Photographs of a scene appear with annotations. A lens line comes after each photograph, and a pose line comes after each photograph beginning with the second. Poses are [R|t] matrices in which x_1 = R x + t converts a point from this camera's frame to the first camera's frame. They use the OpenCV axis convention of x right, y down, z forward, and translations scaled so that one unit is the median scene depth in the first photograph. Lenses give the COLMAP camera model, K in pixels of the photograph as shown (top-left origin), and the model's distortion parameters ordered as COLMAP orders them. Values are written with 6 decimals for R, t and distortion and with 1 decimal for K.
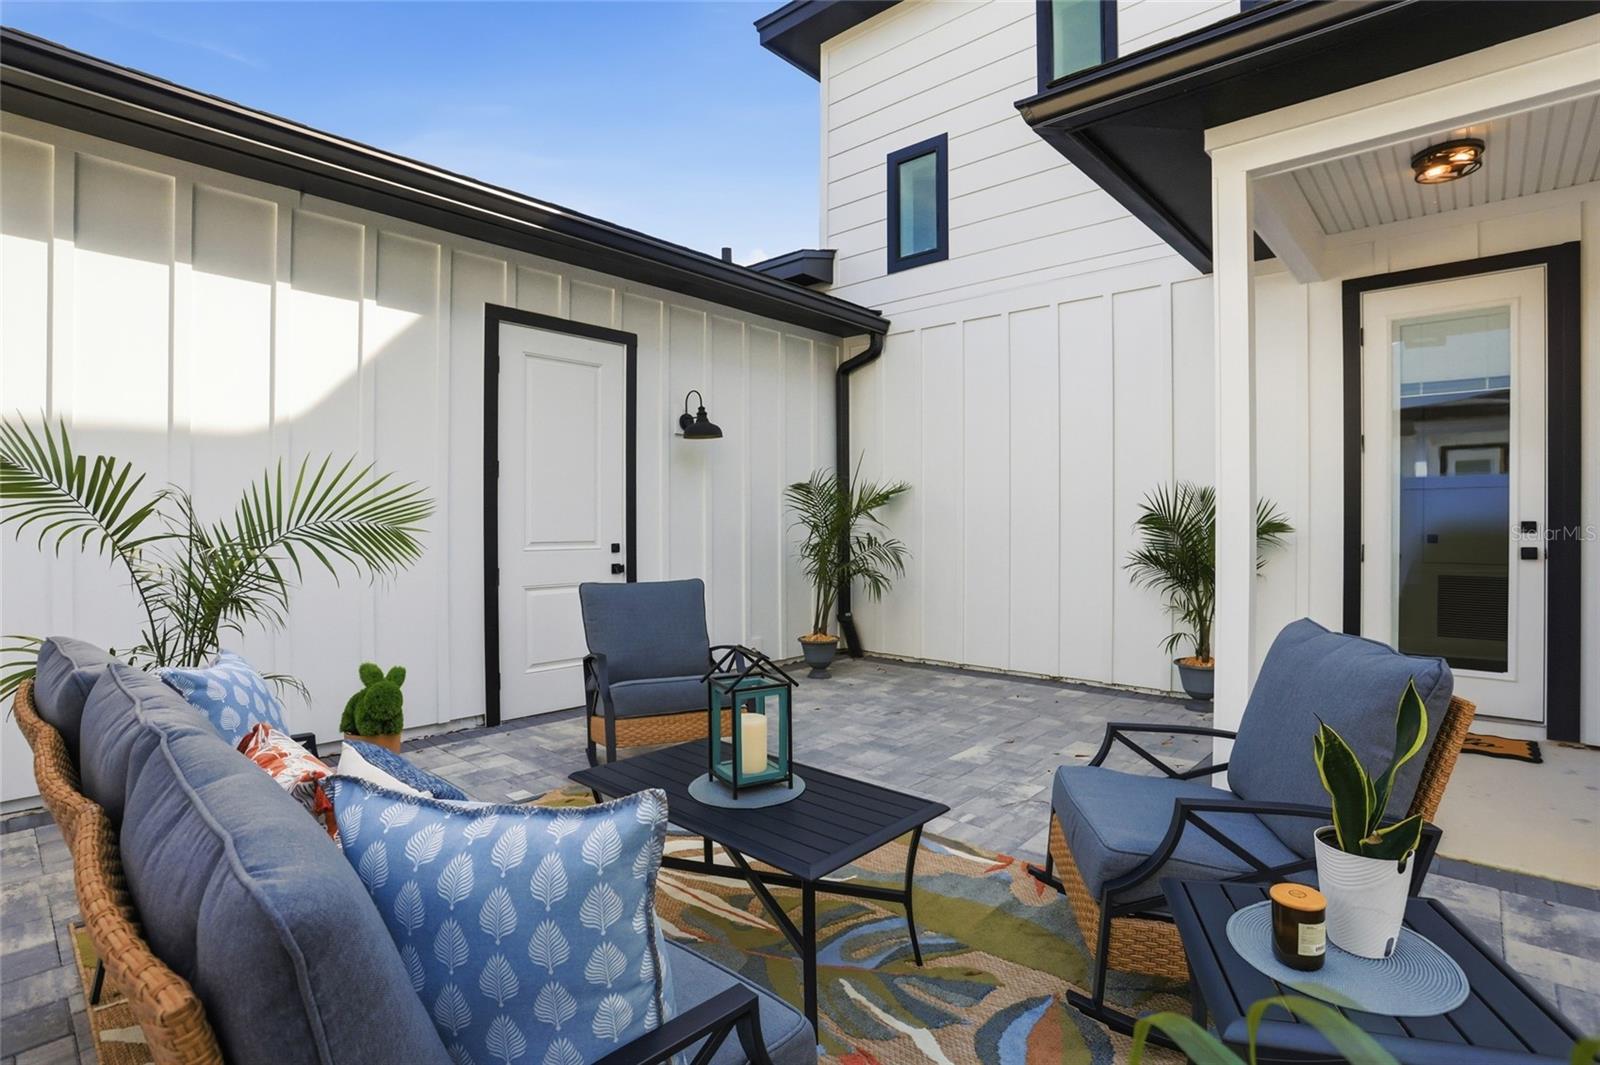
lens RADIAL K [[778.4, 0, 801.7], [0, 778.4, 527.8], [0, 0, 1]] dist [-0.030613, 0.000414]
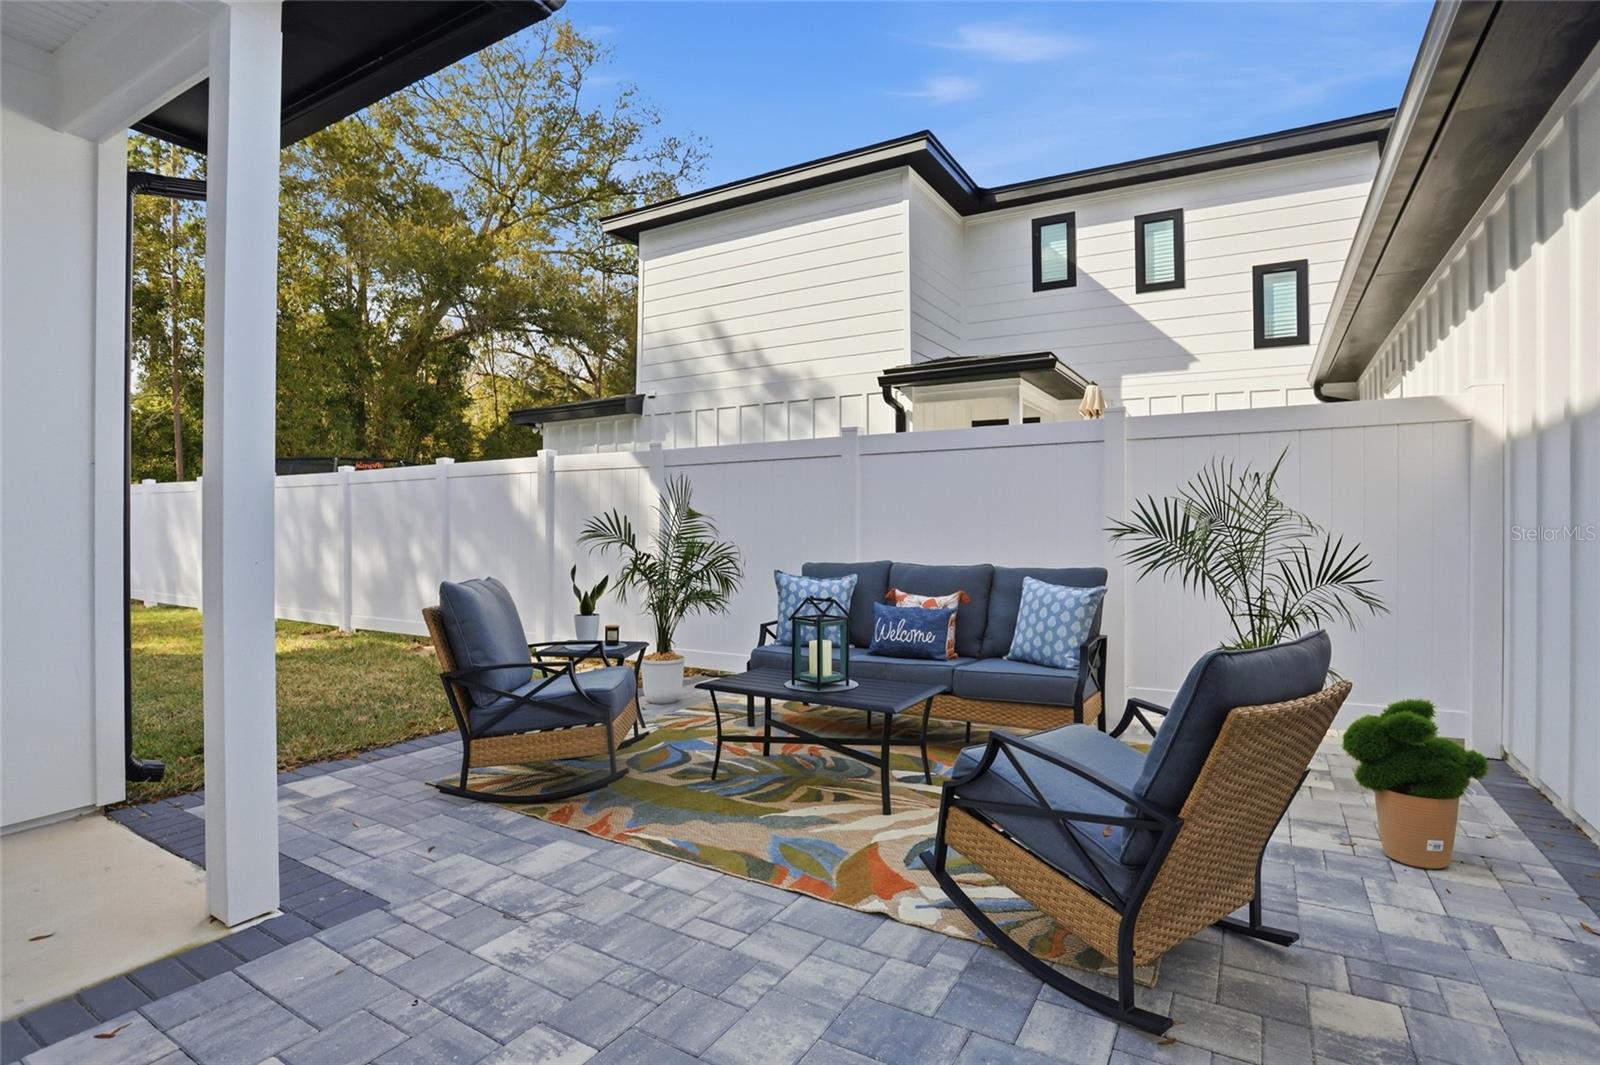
lens RADIAL K [[778.4, 0, 798.9], [0, 778.4, 526.3], [0, 0, 1]] dist [-0.030613, 0.000414]
pose [[-0.980518, 0.001712, -0.196424, 0.198091], [0.000085, 0.999966, 0.008288, 0.000020], [0.196431, 0.008110, -0.980484, 1.768351]]
